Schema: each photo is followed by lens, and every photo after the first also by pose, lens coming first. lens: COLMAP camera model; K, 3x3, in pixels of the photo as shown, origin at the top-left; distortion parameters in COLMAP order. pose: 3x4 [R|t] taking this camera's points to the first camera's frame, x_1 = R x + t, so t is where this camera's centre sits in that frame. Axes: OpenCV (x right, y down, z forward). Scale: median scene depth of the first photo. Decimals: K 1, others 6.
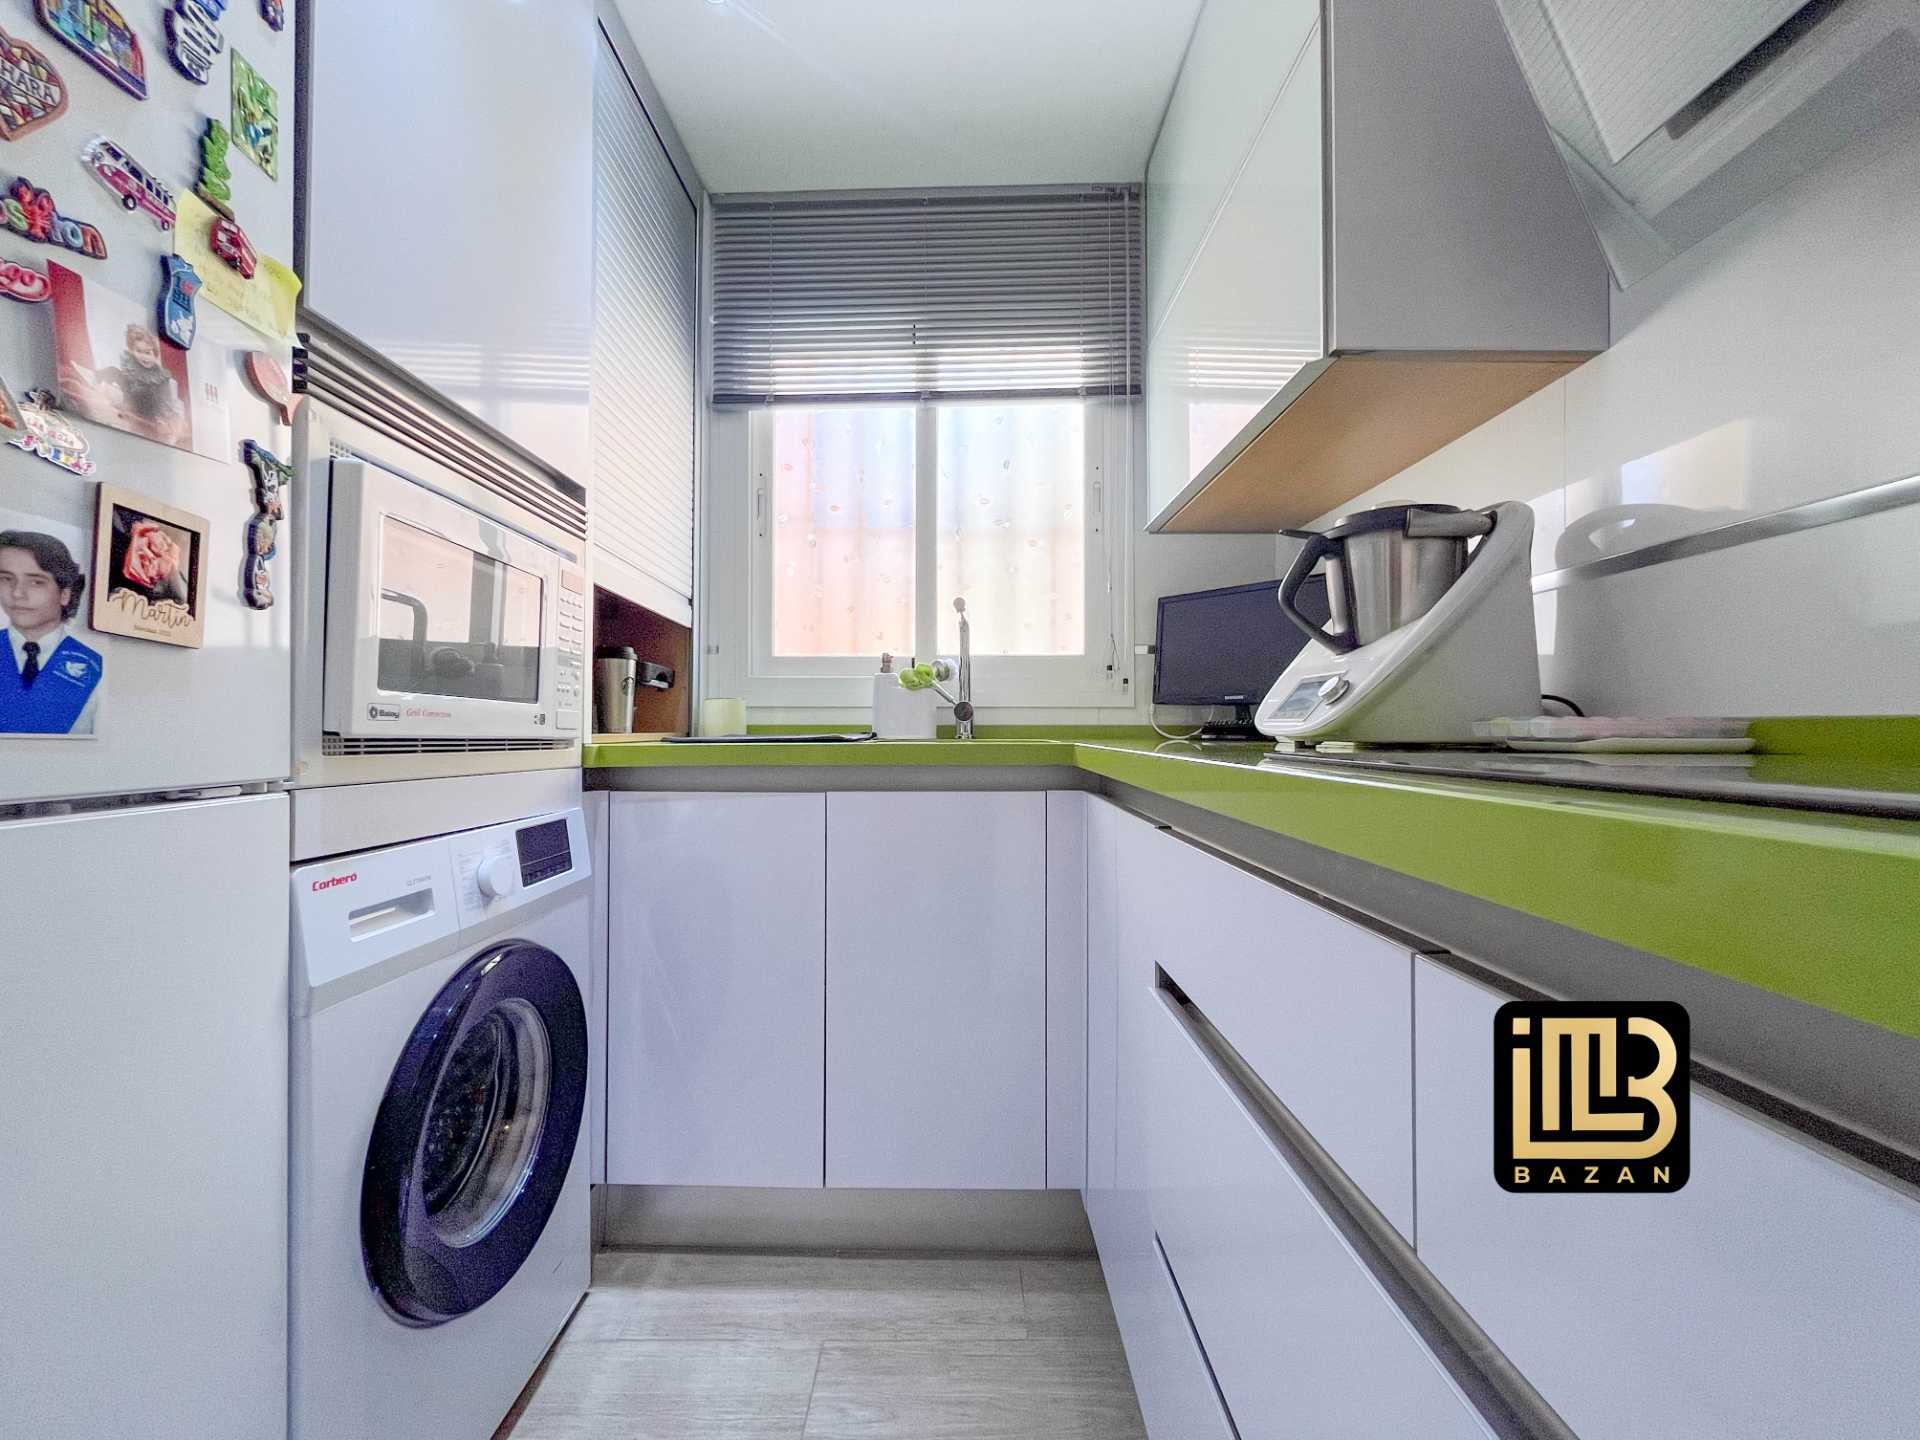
lens RADIAL K [[784.9, 0, 955.6], [0, 784.9, 722.8], [0, 0, 1]] dist [-0.002569, -0.000071]
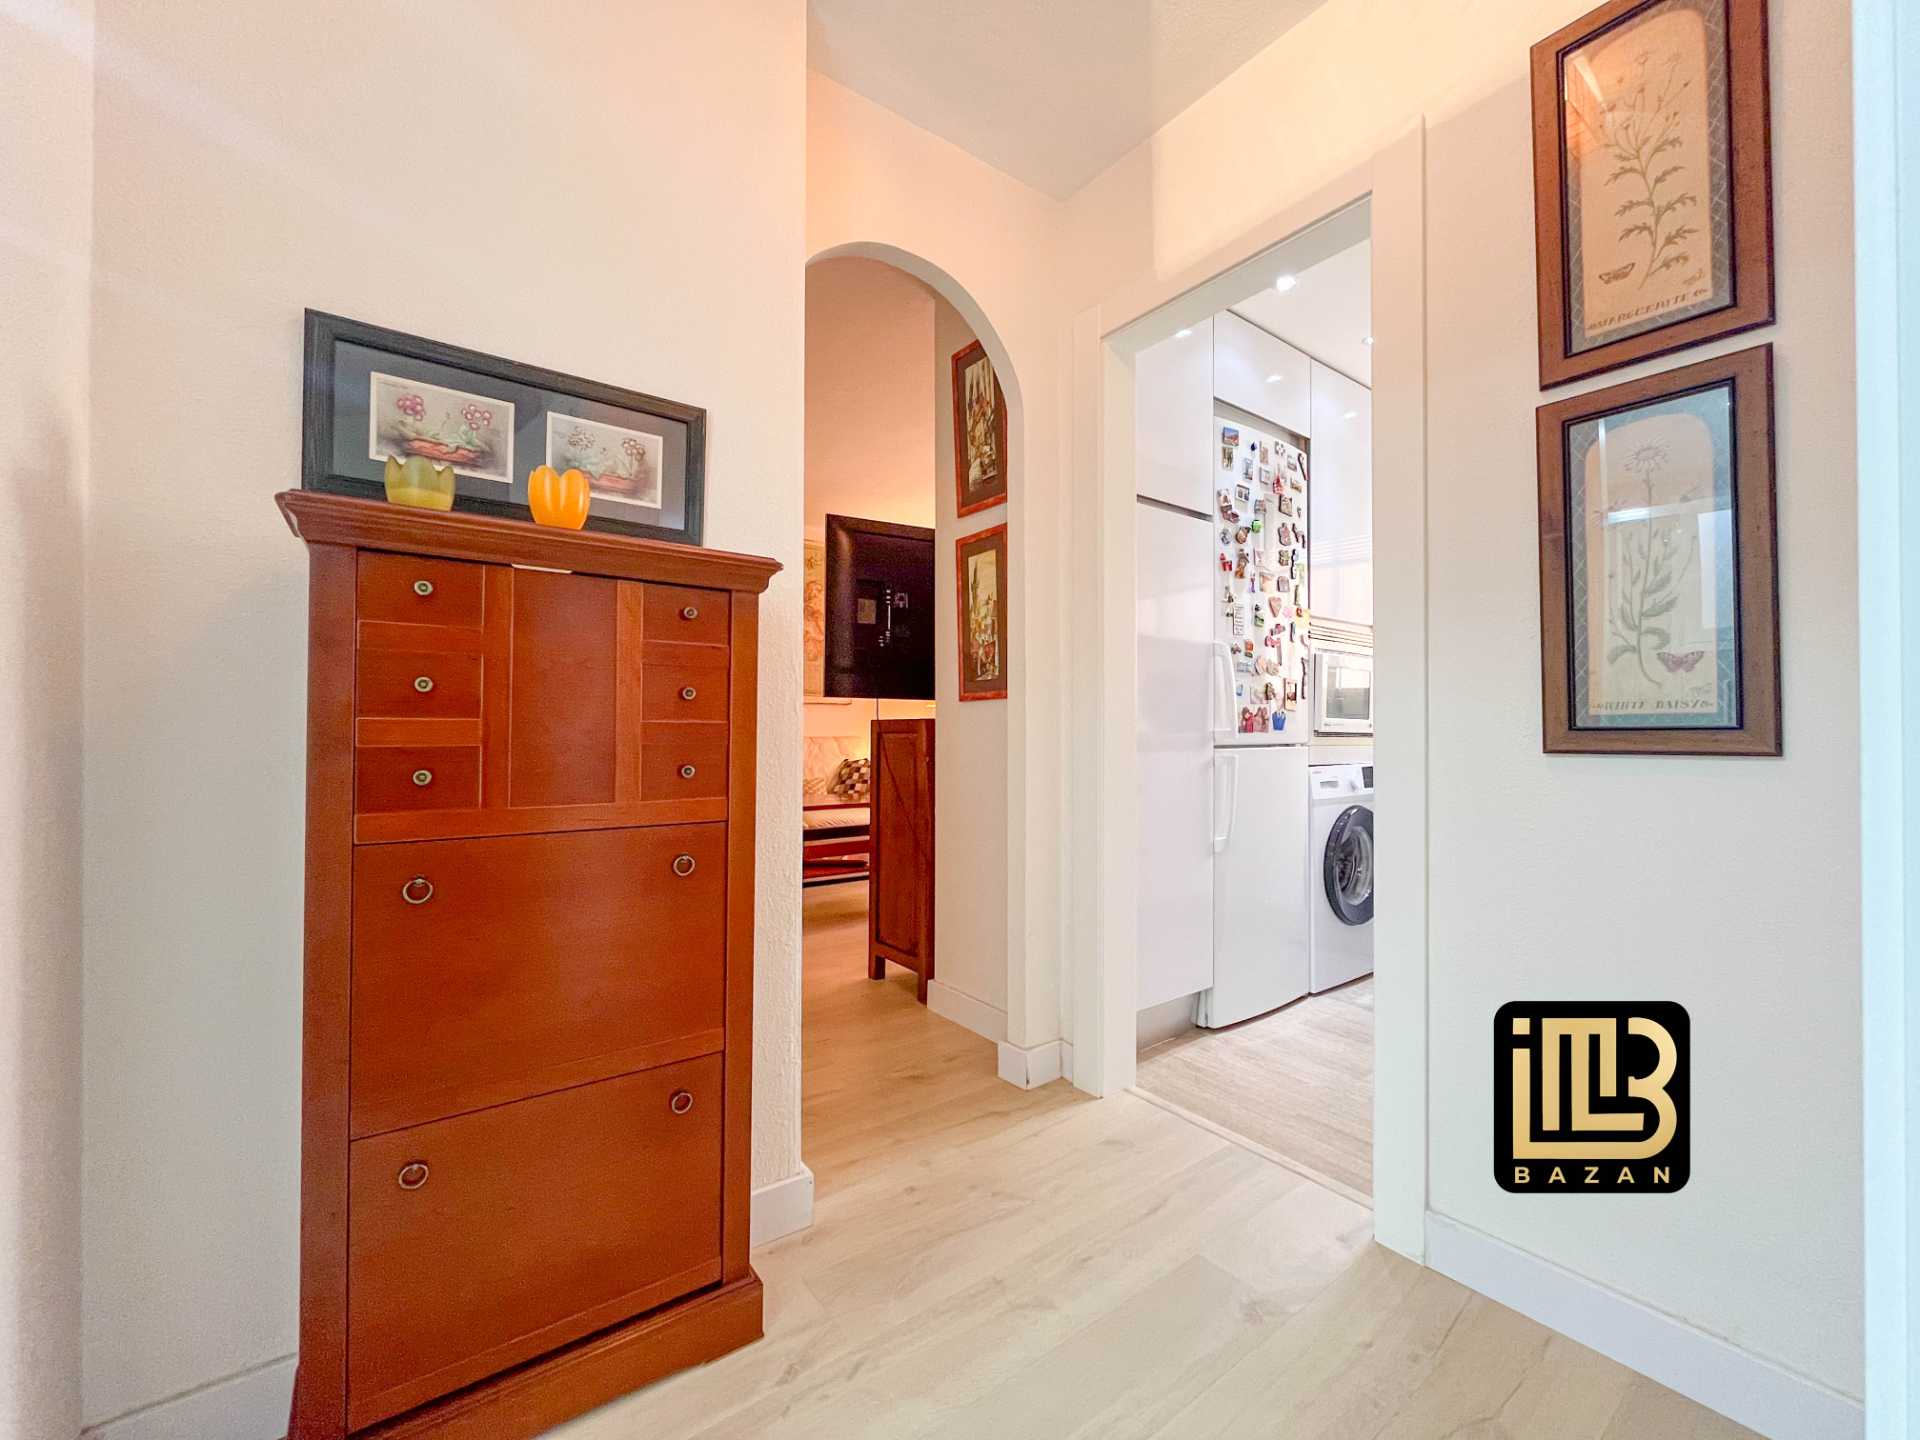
lens RADIAL K [[777.1, 0, 959.7], [0, 777.1, 723.6], [0, 0, 1]] dist [-0.002270, -0.000205]
pose [[0.596320, -0.006935, -0.802717, 0.612827], [0.006836, 0.999970, -0.003561, -0.010098], [0.802717, -0.003364, 0.596350, -1.374090]]
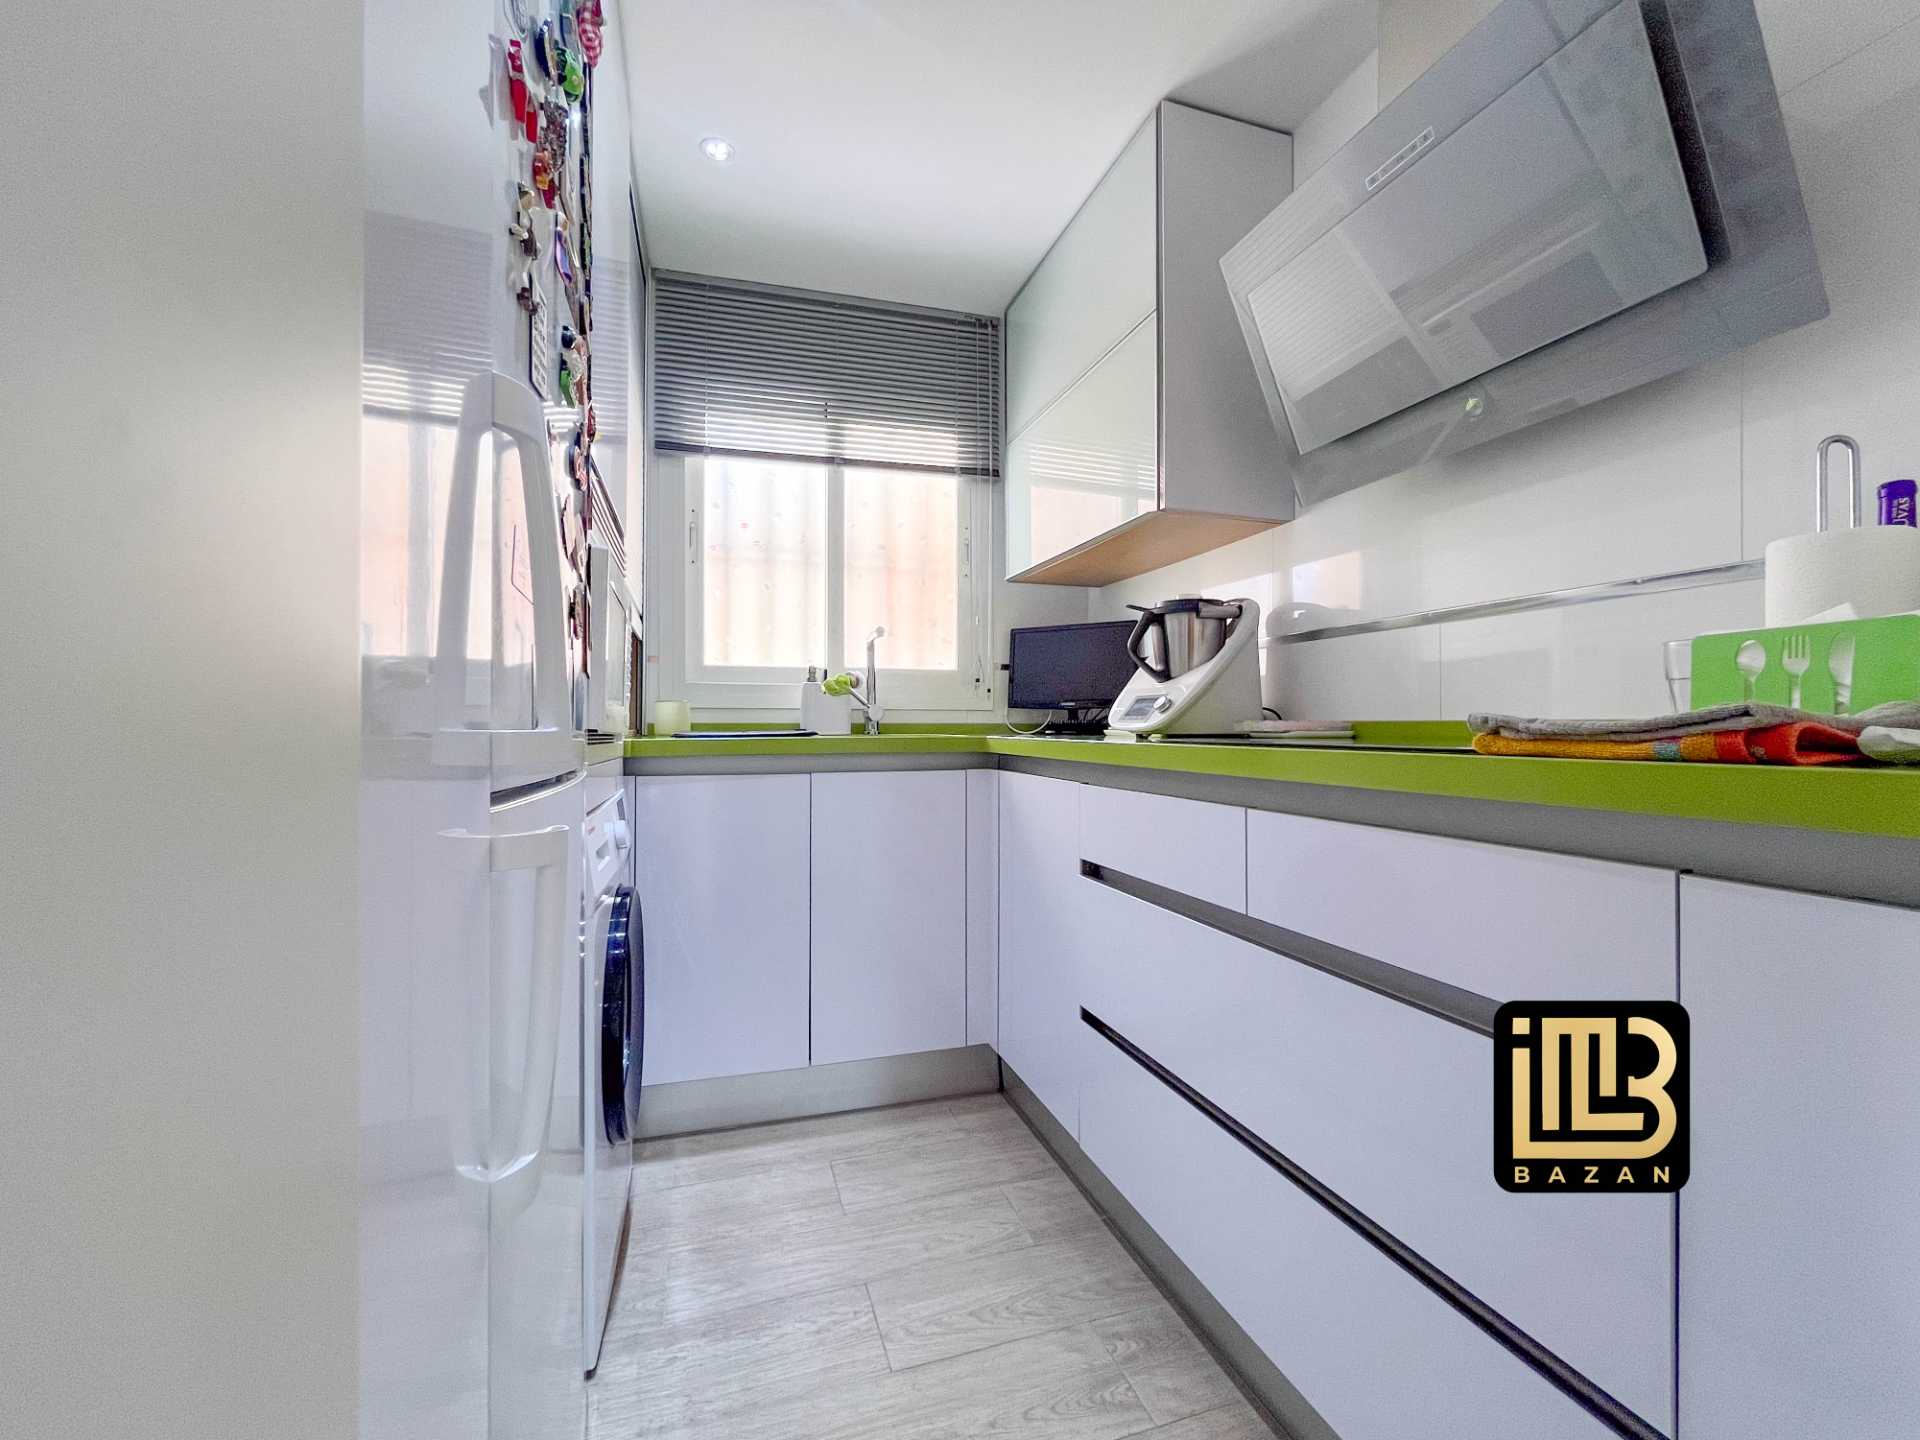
lens RADIAL K [[782.3, 0, 961.2], [0, 782.3, 723.5], [0, 0, 1]] dist [-0.001704, -0.000018]
pose [[0.951861, 0.000699, 0.306529, -0.333166], [-0.002322, 0.999985, 0.004931, -0.004799], [-0.306521, -0.005405, 0.951849, -0.360066]]
